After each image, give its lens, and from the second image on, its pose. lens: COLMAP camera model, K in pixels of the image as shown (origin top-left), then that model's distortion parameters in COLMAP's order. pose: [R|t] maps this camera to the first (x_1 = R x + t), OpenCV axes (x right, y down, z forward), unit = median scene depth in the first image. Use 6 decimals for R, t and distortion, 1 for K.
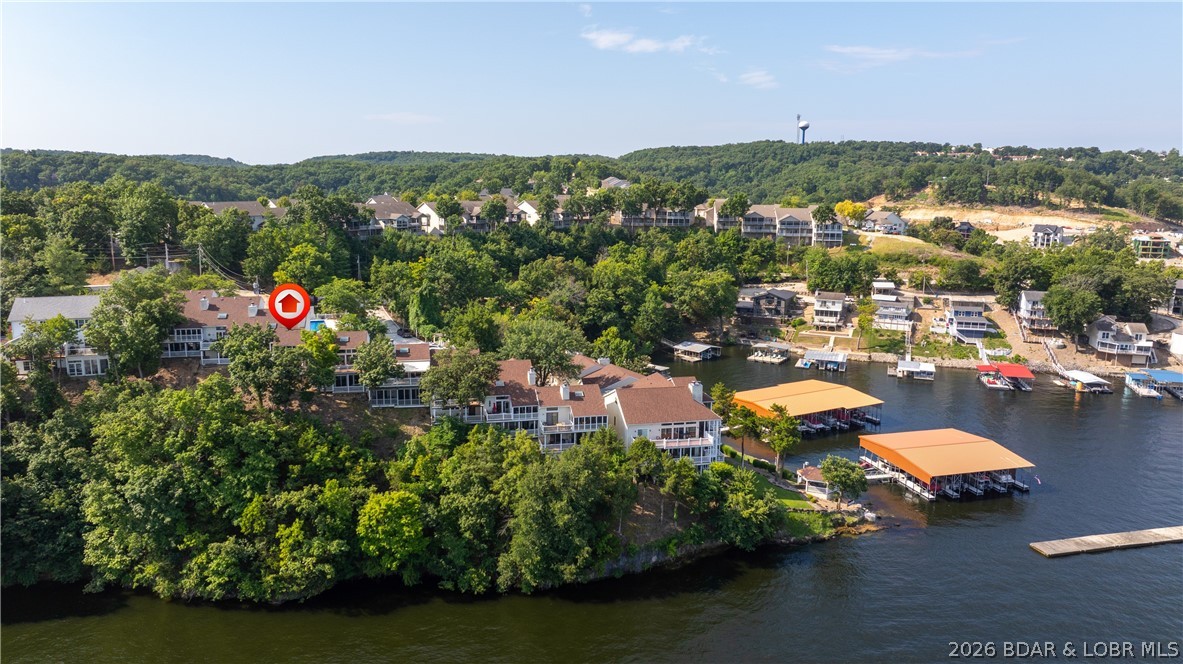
lens RADIAL K [[831.3, 0, 592.6], [0, 831.3, 330.1], [0, 0, 1]] dist [-0.037440, 0.035989]
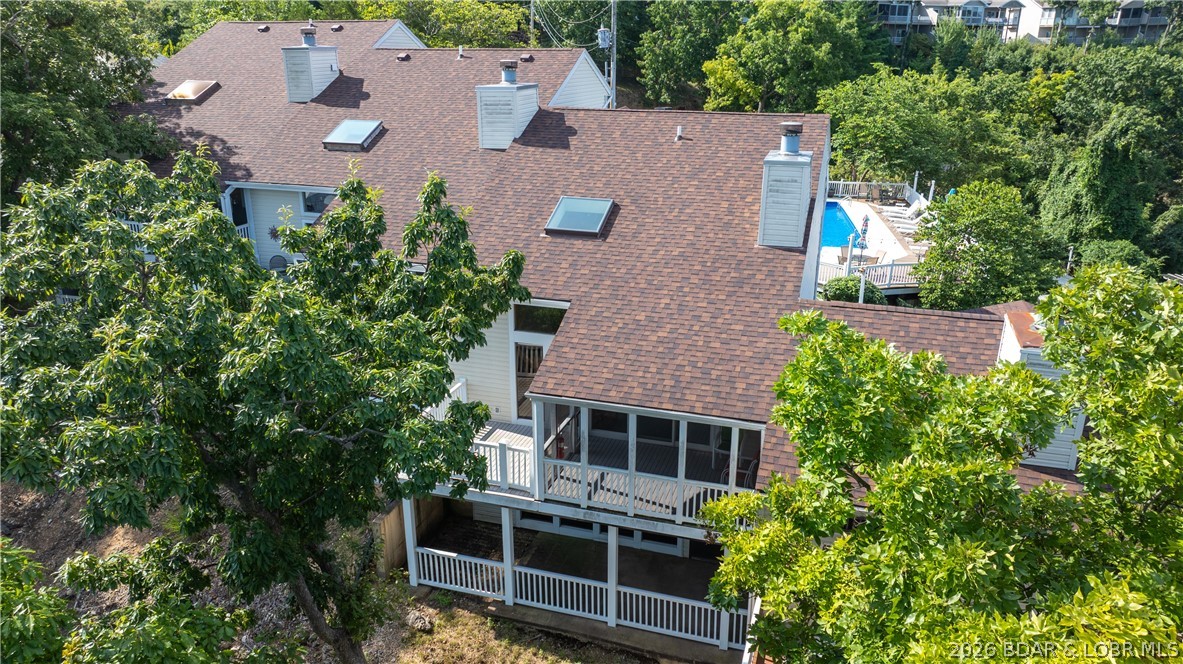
lens RADIAL K [[831.3, 0, 592.4], [0, 831.3, 332.5], [0, 0, 1]] dist [-0.037440, 0.035989]
pose [[0.862496, 0.163377, -0.478967, -0.217964], [-0.091318, 0.981163, 0.170237, -0.007316], [0.497757, -0.103090, 0.861168, 0.607222]]
